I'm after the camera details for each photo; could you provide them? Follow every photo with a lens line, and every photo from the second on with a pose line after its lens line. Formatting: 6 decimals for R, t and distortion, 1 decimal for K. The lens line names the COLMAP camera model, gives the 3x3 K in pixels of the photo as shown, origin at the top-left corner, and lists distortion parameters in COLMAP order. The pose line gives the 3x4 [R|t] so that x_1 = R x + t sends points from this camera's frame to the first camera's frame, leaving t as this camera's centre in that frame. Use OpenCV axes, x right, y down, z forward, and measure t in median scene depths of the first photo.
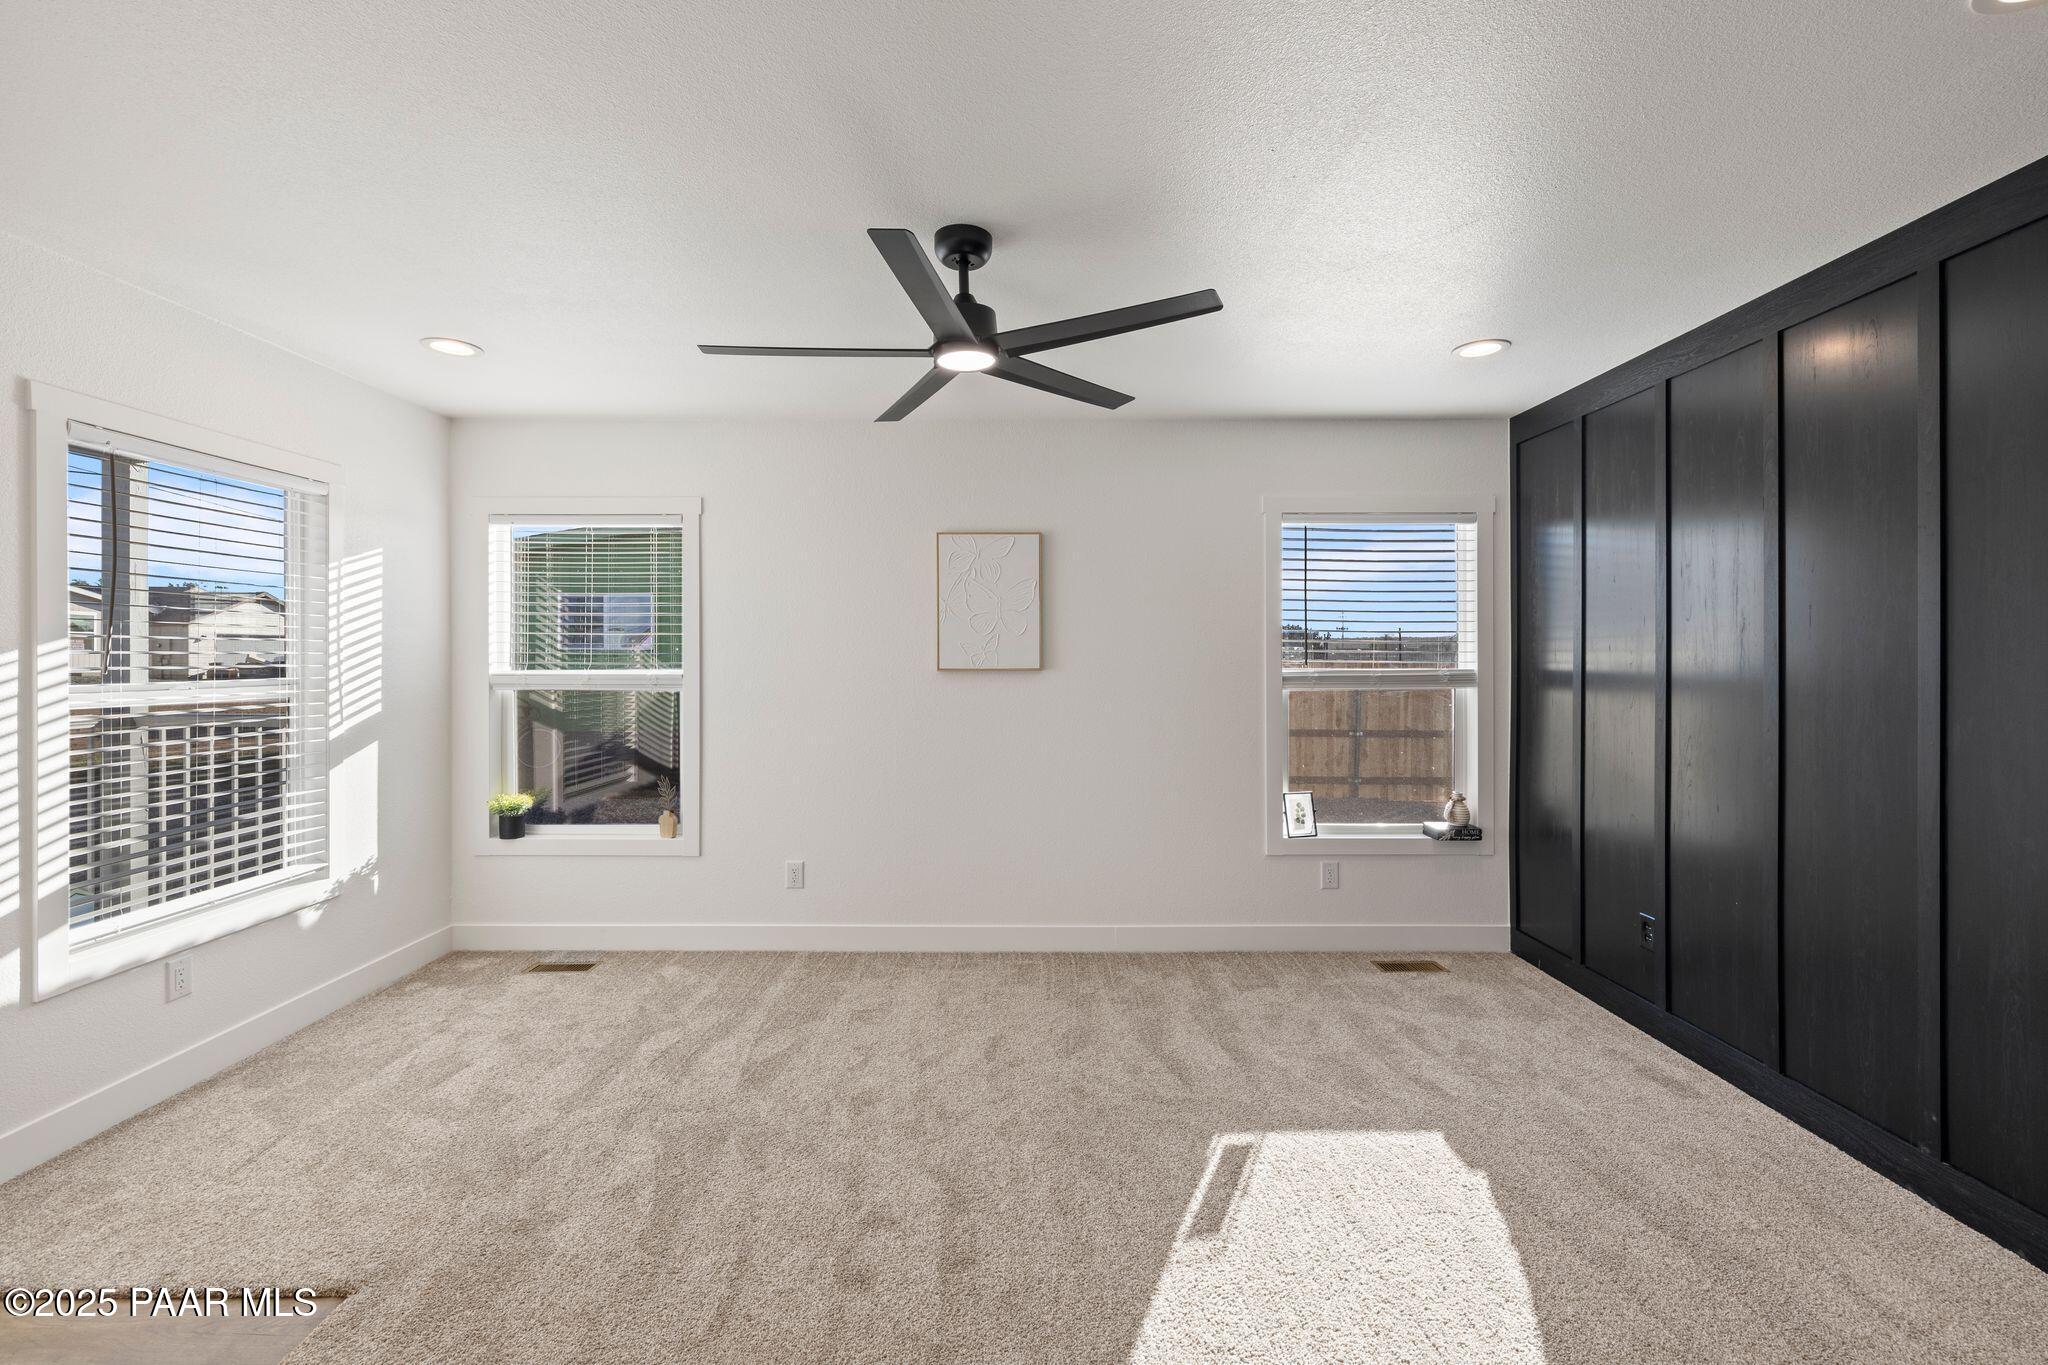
lens RADIAL K [[864.4, 0, 1020.2], [0, 864.4, 659.0], [0, 0, 1]] dist [0.001382, -0.000170]
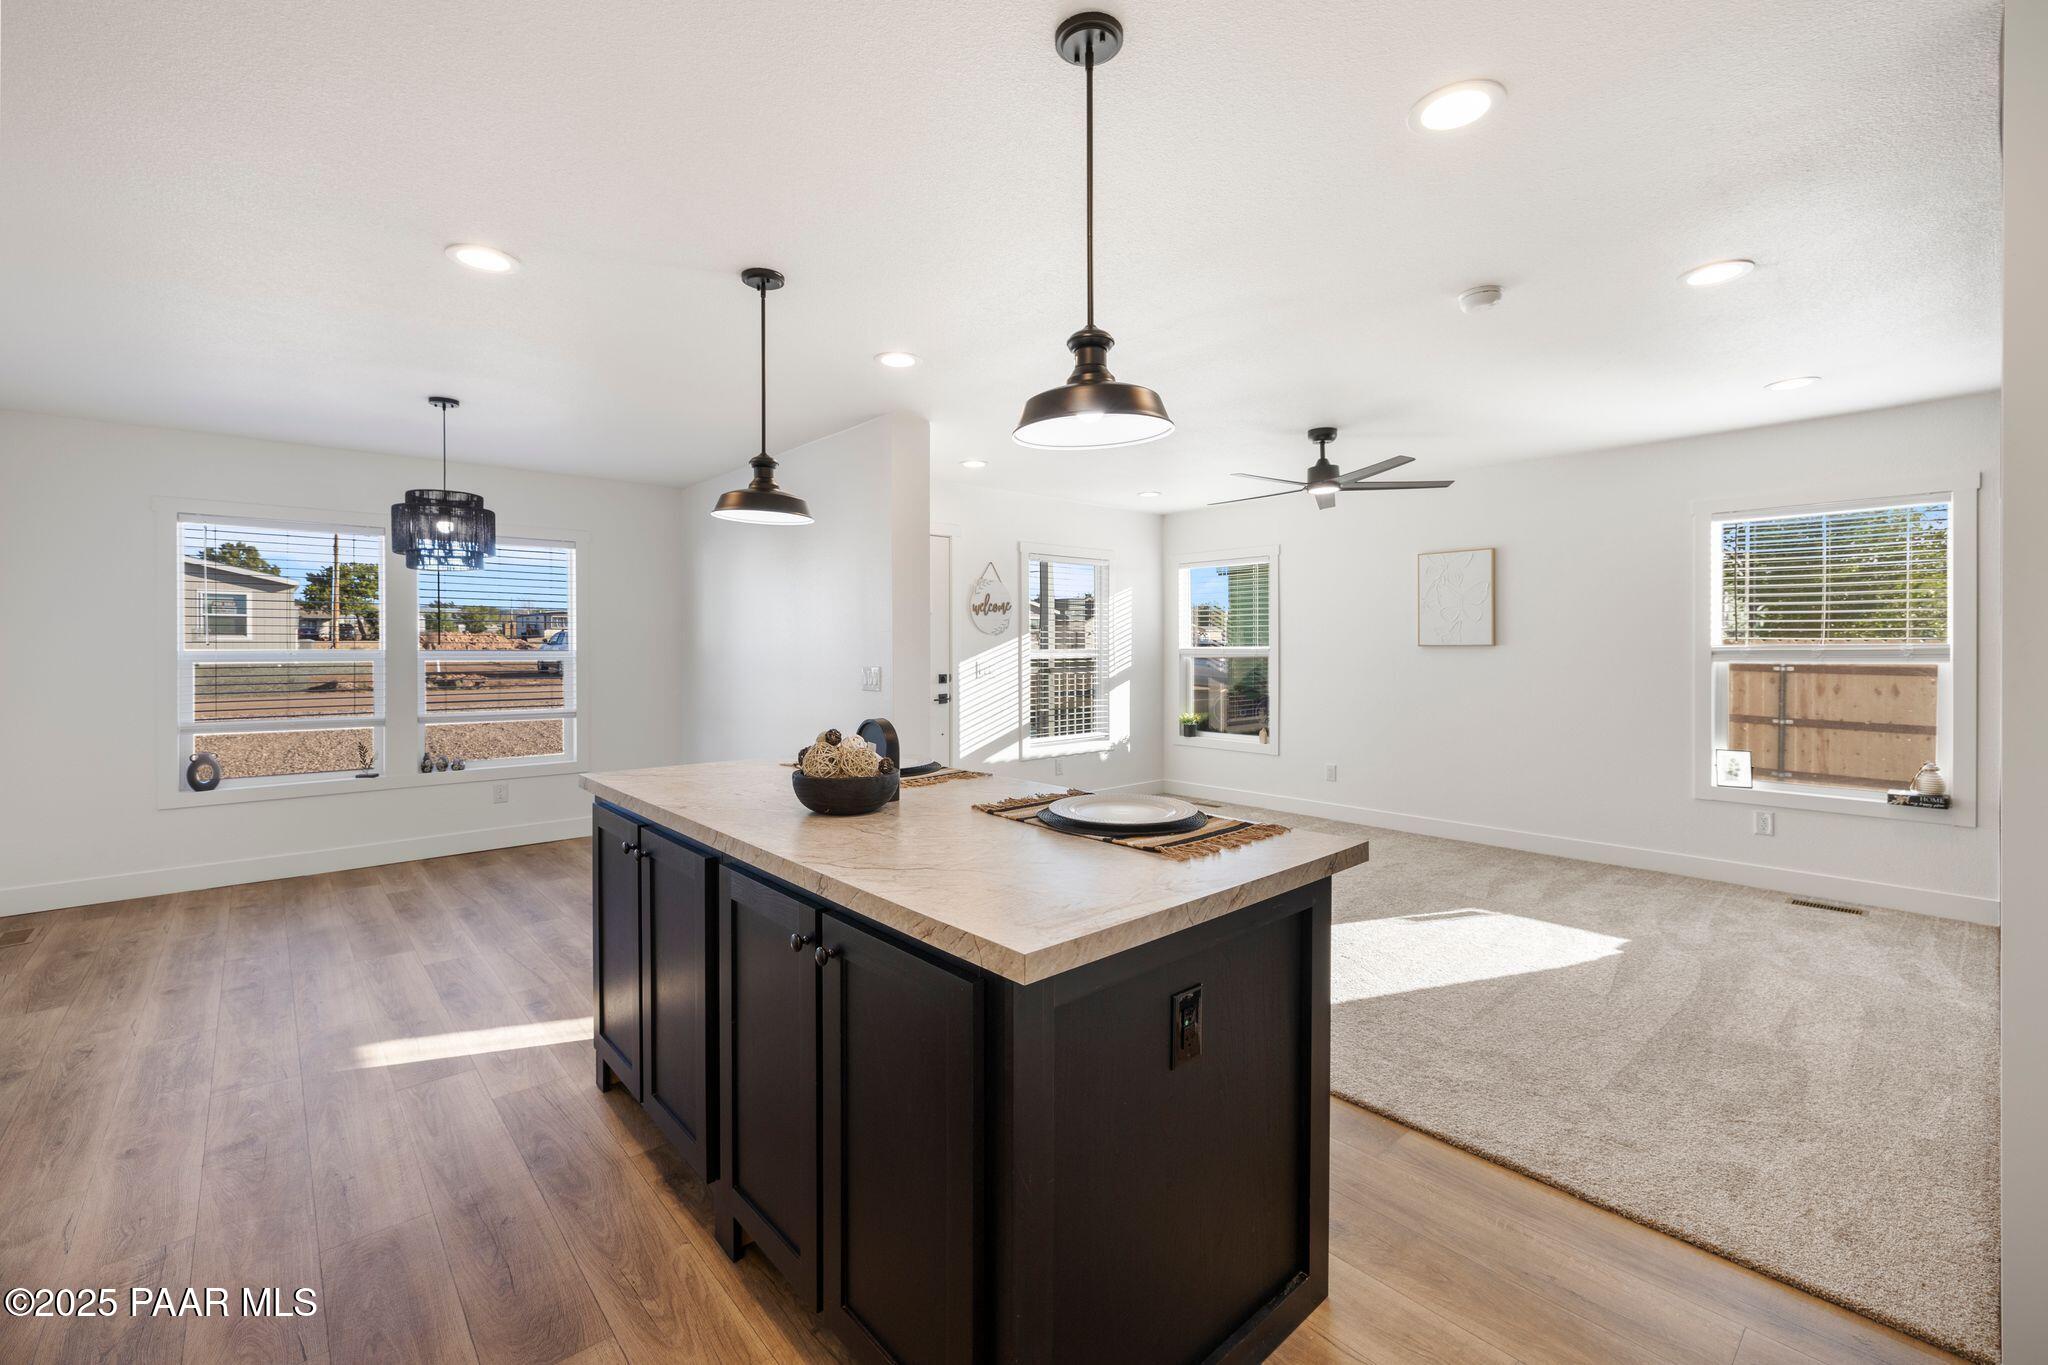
lens RADIAL K [[864.4, 0, 1020.2], [0, 864.4, 659.0], [0, 0, 1]] dist [0.001382, -0.000170]
pose [[0.667516, 0.009408, -0.744536, 0.571924], [0.000620, 0.999913, 0.013191, 0.015437], [0.744595, -0.009267, 0.667452, -0.530078]]
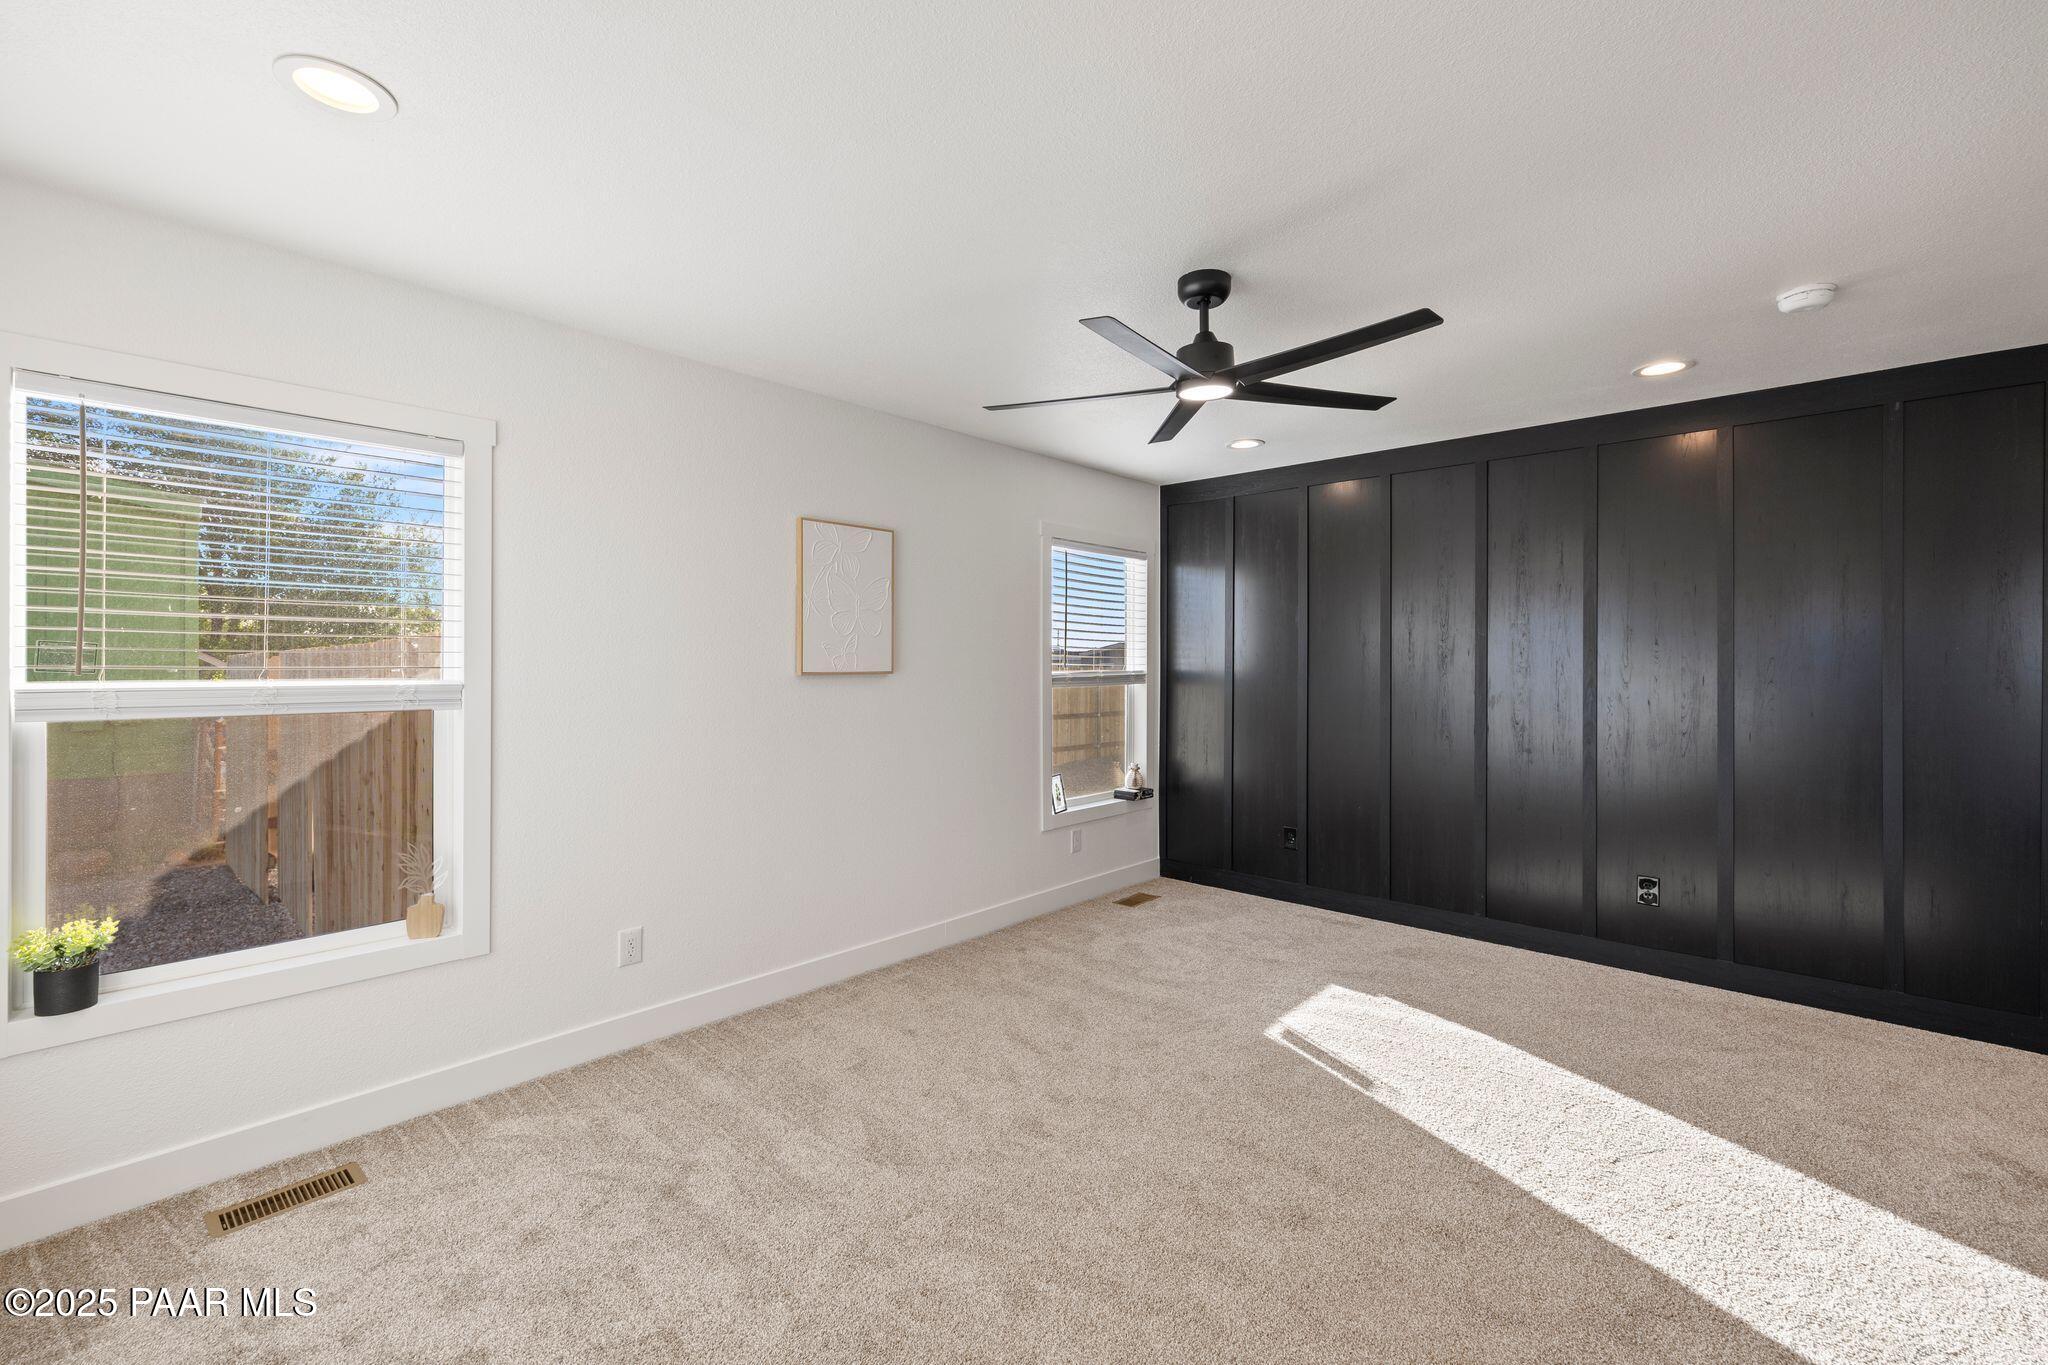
lens RADIAL K [[853.8, 0, 1020.0], [0, 853.8, 670.0], [0, 0, 1]] dist [0.003259, 0.000075]
pose [[0.682998, -0.005179, 0.730402, -0.587538], [-0.000087, 0.999974, 0.007171, 0.002053], [-0.730420, -0.004961, 0.682980, 0.247976]]
